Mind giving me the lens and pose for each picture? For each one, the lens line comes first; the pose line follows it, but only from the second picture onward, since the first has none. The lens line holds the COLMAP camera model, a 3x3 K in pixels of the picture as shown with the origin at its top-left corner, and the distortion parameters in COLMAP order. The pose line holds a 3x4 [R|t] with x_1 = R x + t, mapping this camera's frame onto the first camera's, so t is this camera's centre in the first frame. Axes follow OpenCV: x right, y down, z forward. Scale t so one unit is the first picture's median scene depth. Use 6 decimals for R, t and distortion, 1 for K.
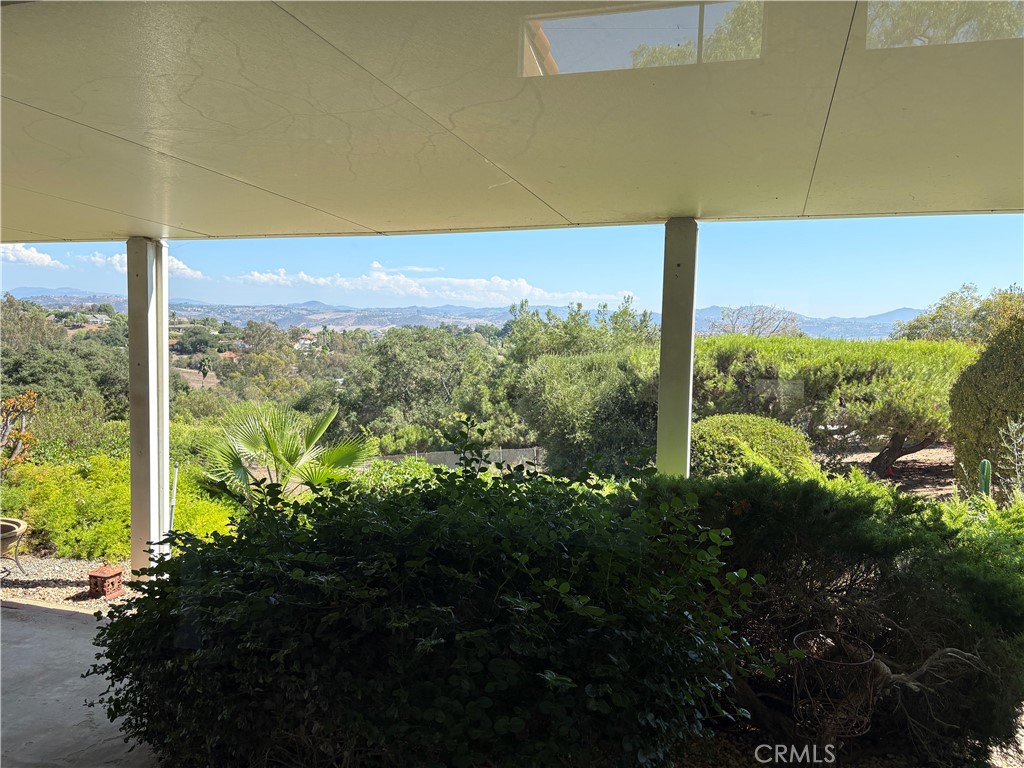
lens RADIAL K [[775.9, 0, 517.7], [0, 775.9, 383.5], [0, 0, 1]] dist [0.057605, -0.066772]
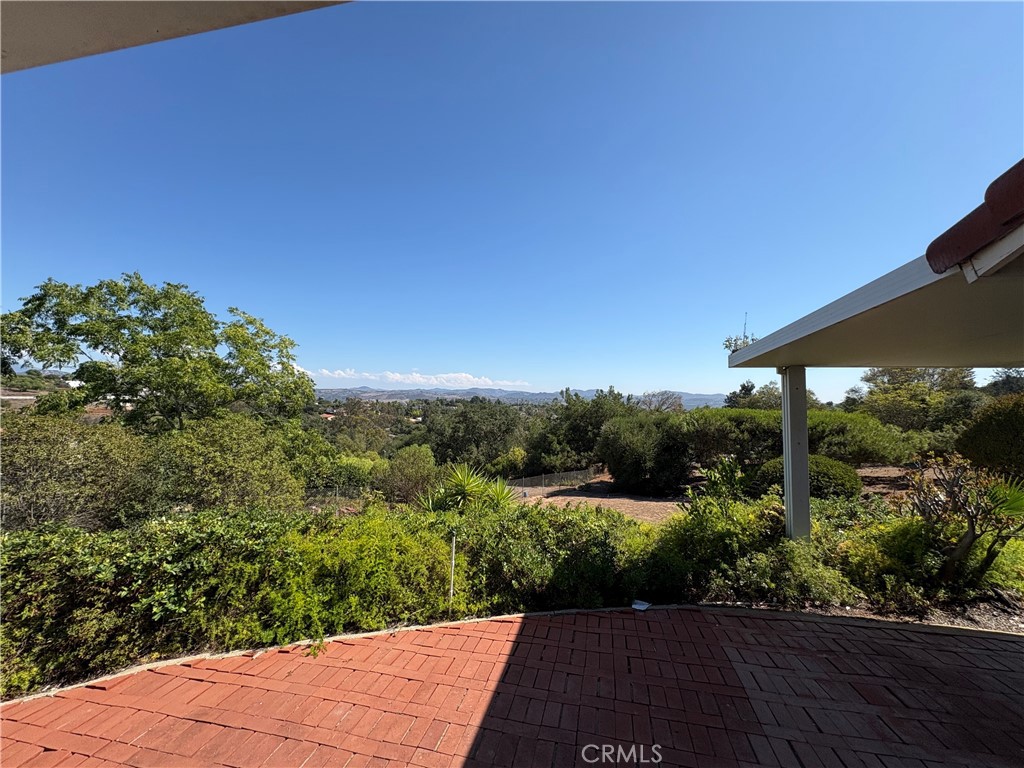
lens RADIAL K [[408.3, 0, 510.8], [0, 408.3, 387.1], [0, 0, 1]] dist [-0.002193, 0.001539]
pose [[0.995703, 0.003935, 0.092520, -0.349422], [0.005729, 0.994566, -0.103955, -0.015256], [-0.092426, 0.104038, 0.990269, 0.087838]]
